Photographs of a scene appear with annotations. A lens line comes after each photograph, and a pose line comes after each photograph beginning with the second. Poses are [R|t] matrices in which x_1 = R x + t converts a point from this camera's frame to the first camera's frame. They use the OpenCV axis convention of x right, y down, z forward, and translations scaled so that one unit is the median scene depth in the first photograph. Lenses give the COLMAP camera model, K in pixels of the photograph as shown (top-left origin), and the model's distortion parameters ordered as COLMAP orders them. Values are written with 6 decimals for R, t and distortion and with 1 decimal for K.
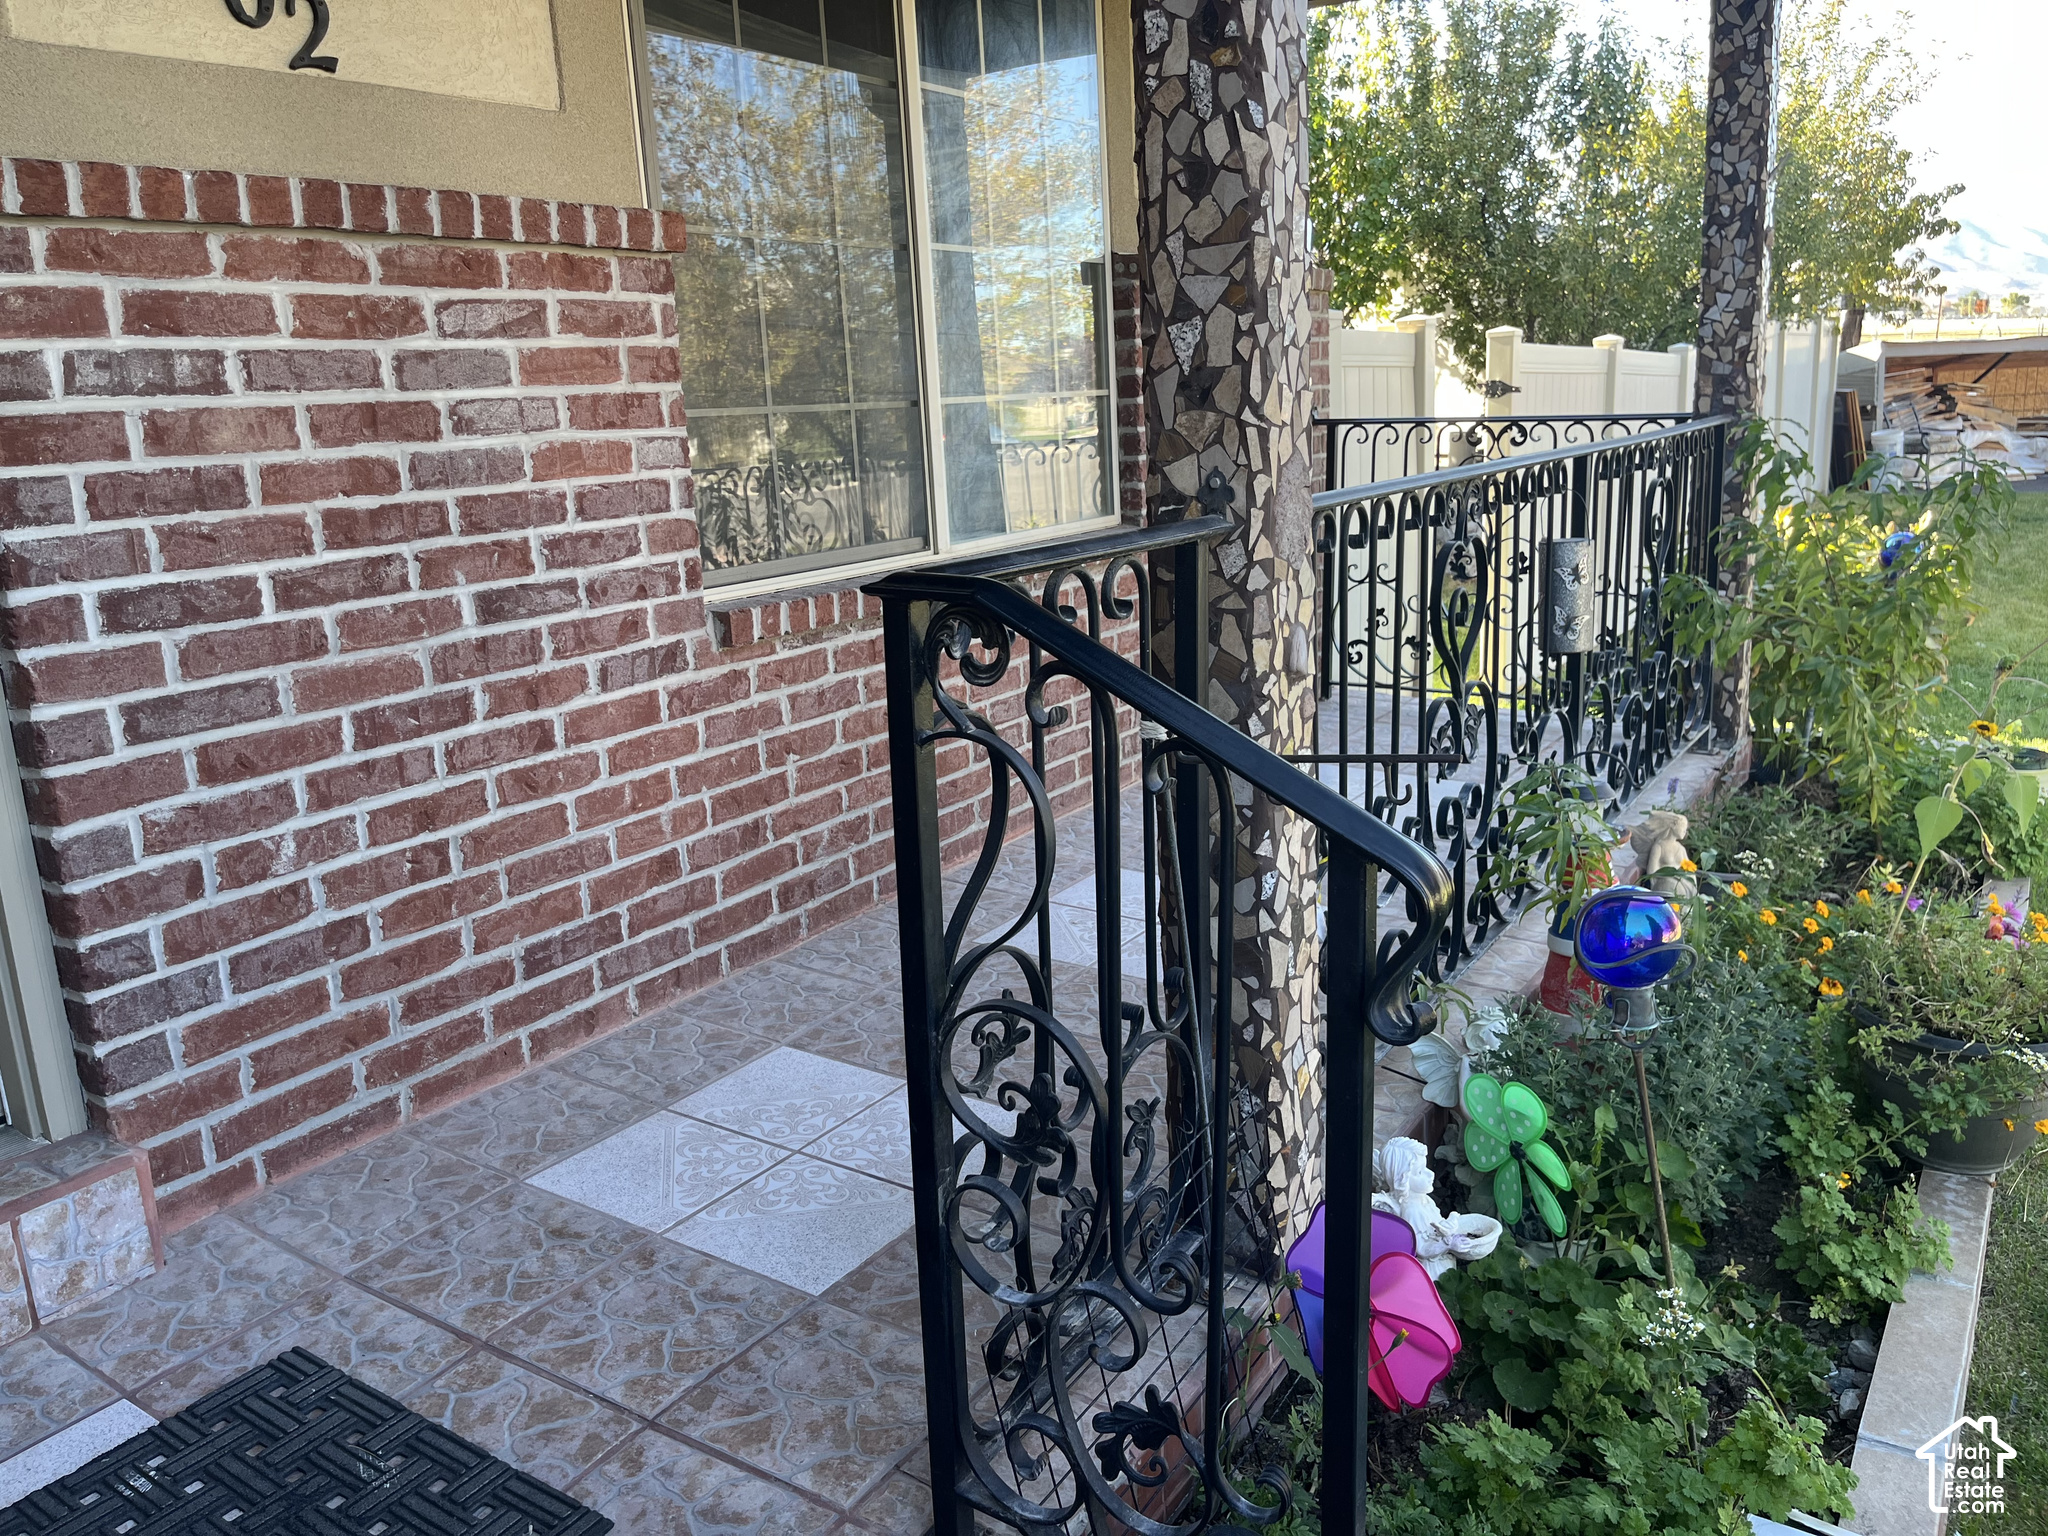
lens RADIAL K [[1554.5, 0, 1013.5], [0, 1554.5, 743.6], [0, 0, 1]] dist [0.068881, -0.103383]
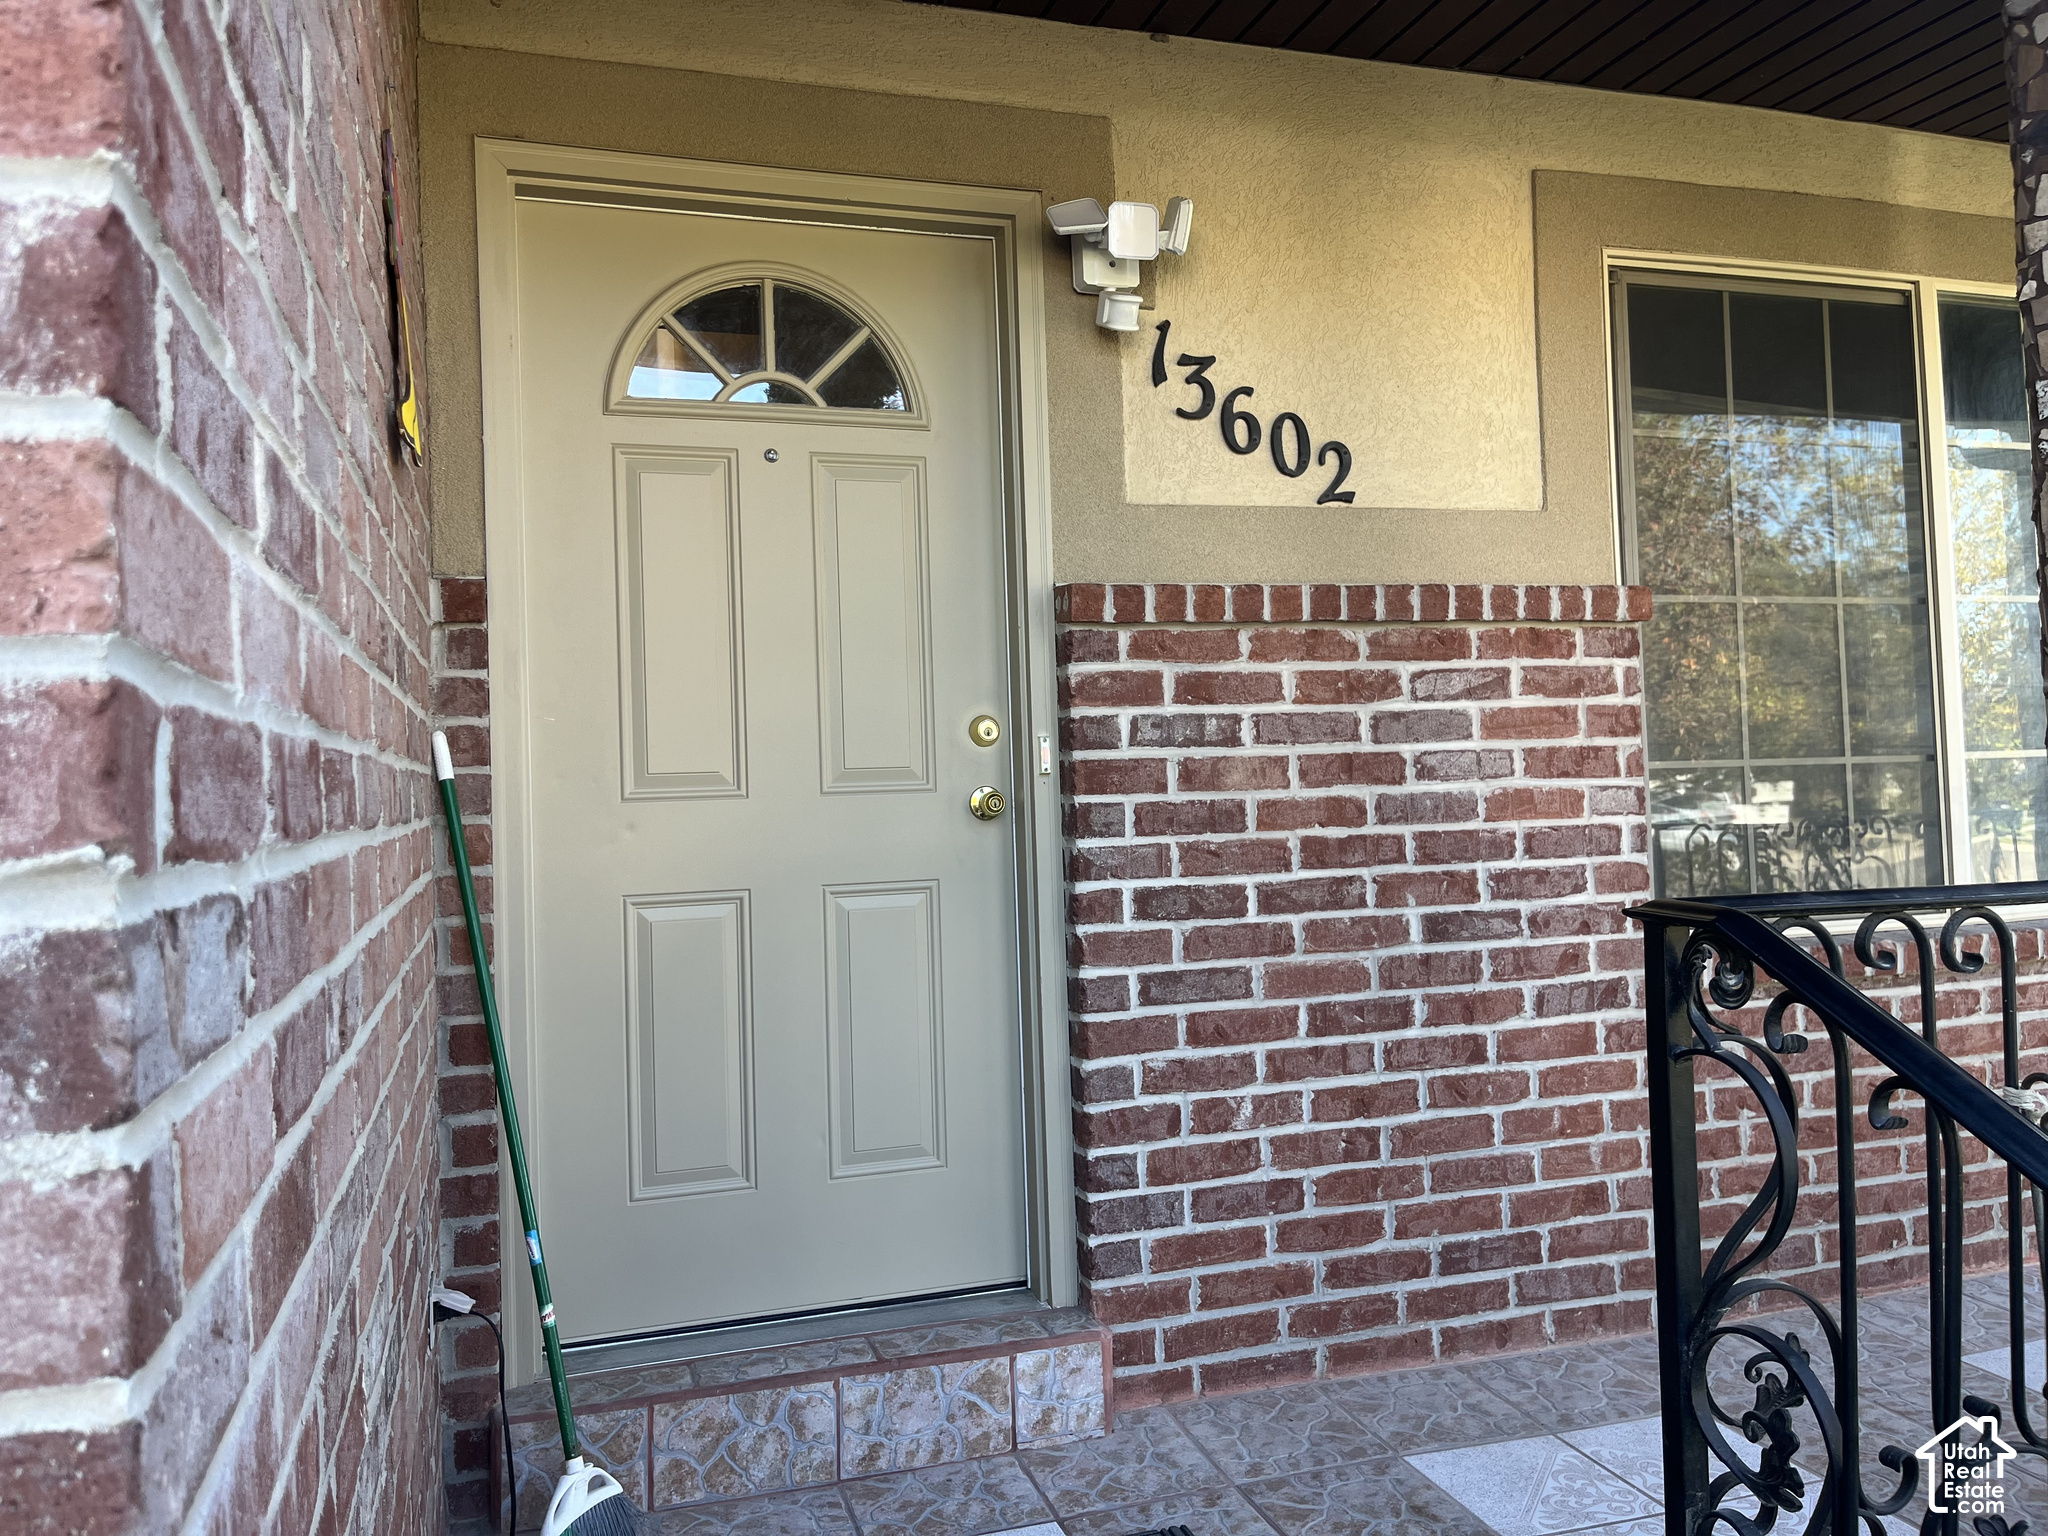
lens RADIAL K [[1554.5, 0, 1024.3], [0, 1554.5, 752.4], [0, 0, 1]] dist [0.068881, -0.103383]
pose [[0.780848, 0.006885, -0.624683, 0.157481], [-0.141797, 0.975794, -0.166491, 0.022523], [0.608416, 0.218582, 0.762924, -0.091102]]
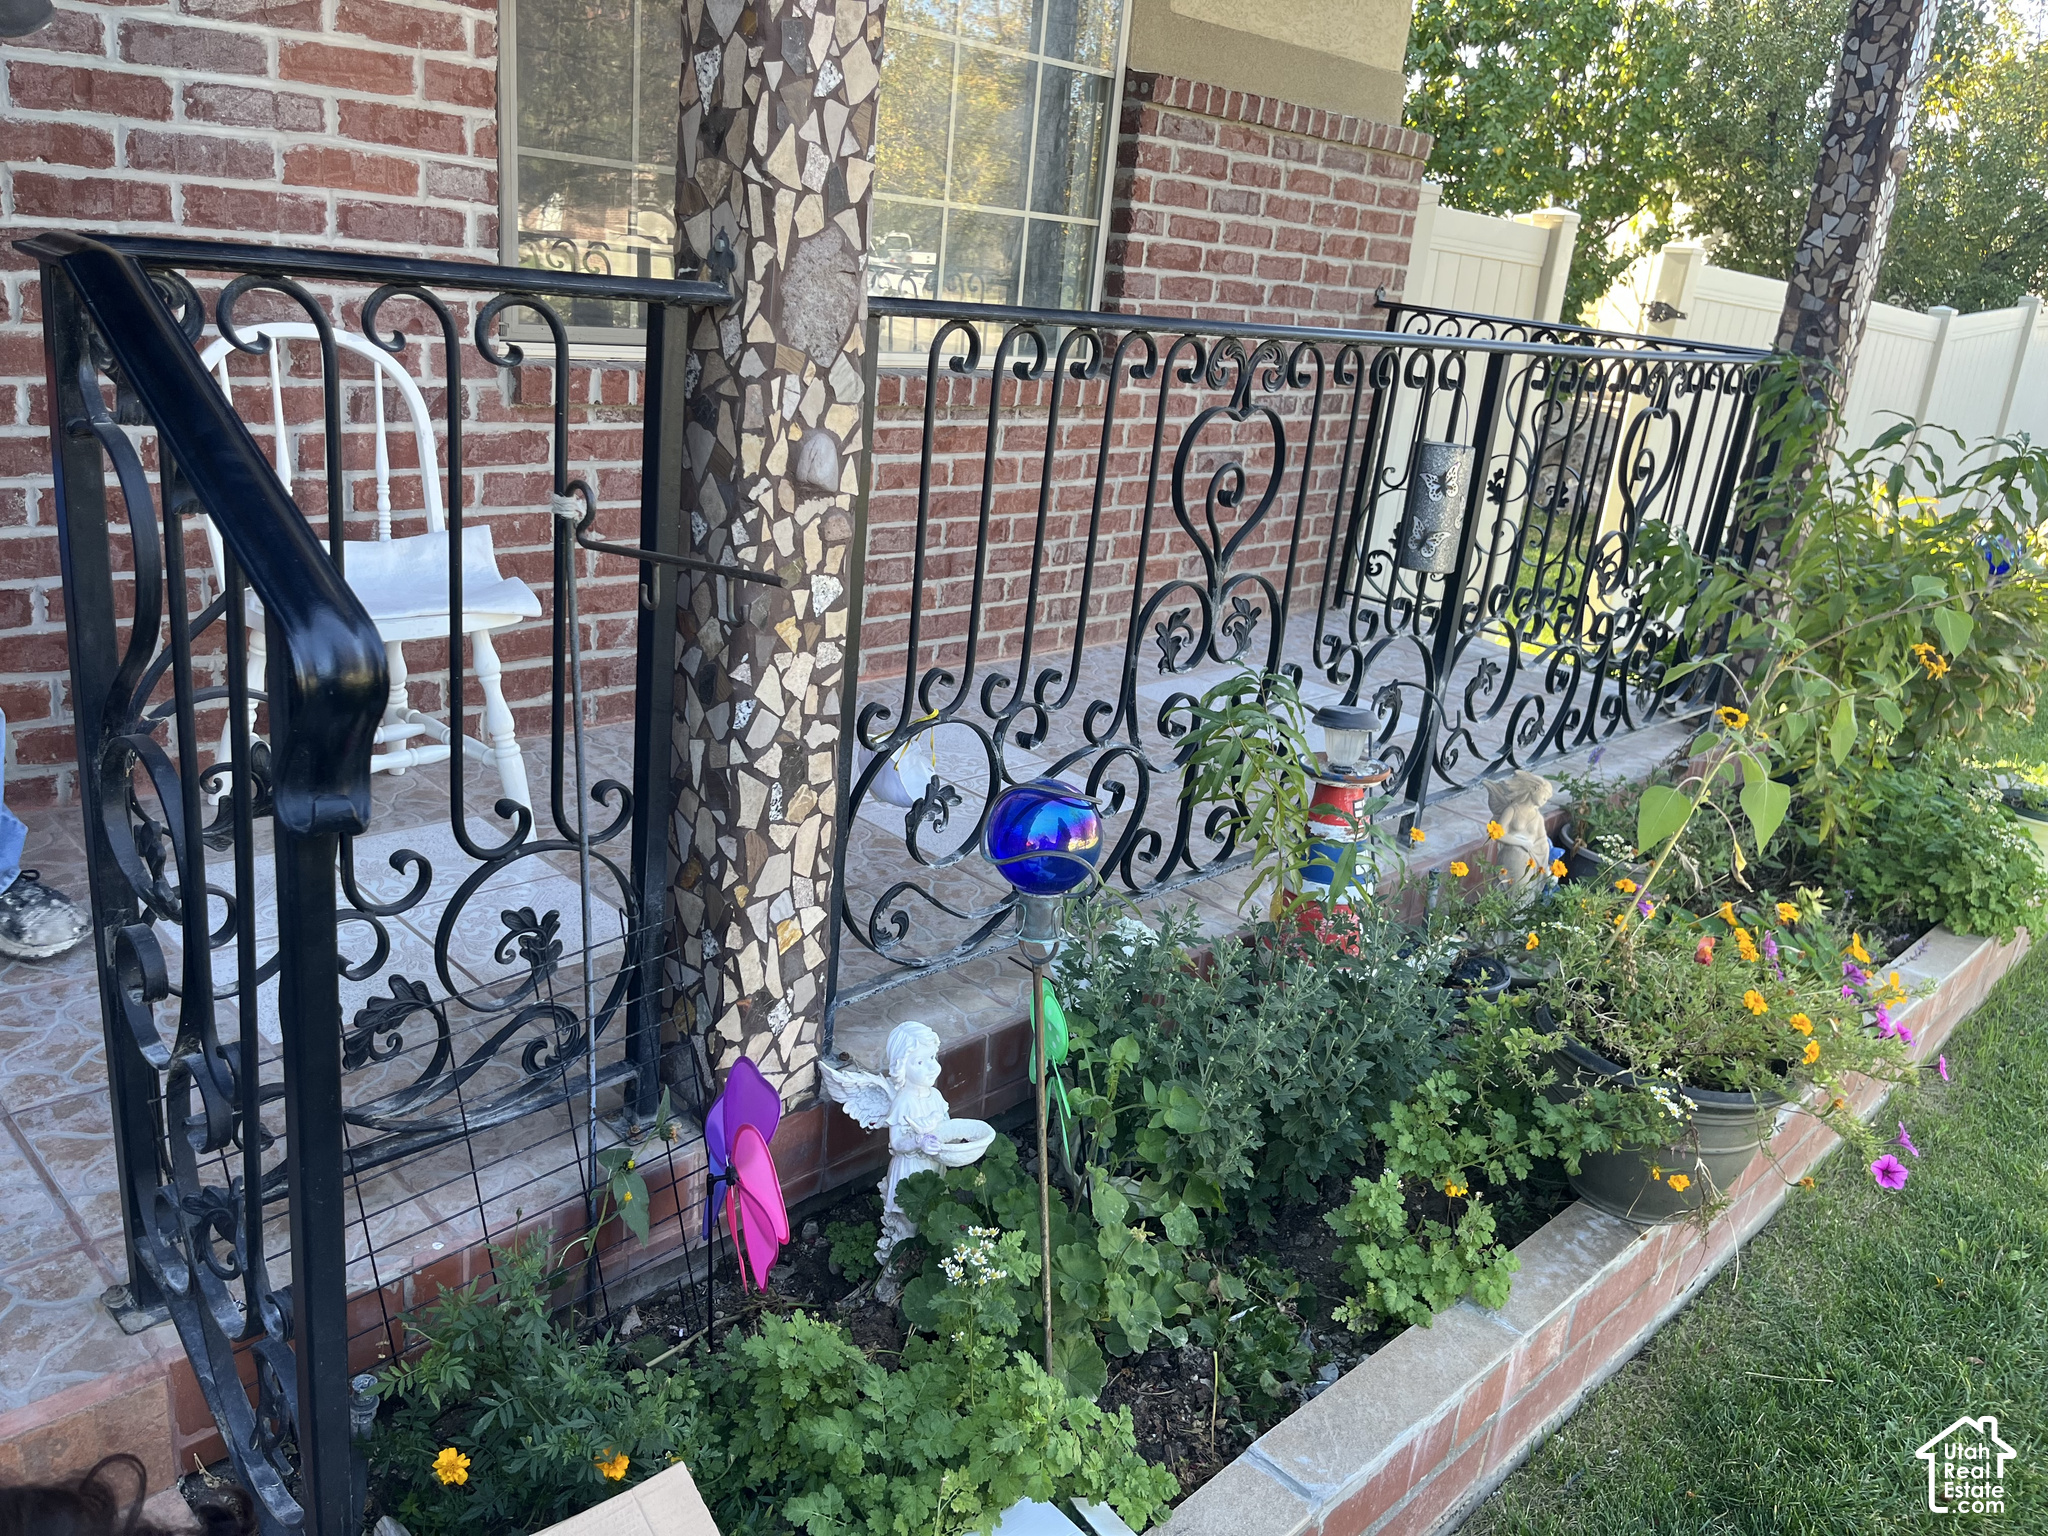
lens RADIAL K [[1554.5, 0, 1002.9], [0, 1554.5, 750.7], [0, 0, 1]] dist [0.068881, -0.103383]
pose [[0.970480, 0.195499, -0.141239, 0.361360], [-0.182393, 0.978070, 0.100563, -0.005593], [0.157801, -0.071834, 0.984855, 0.107259]]
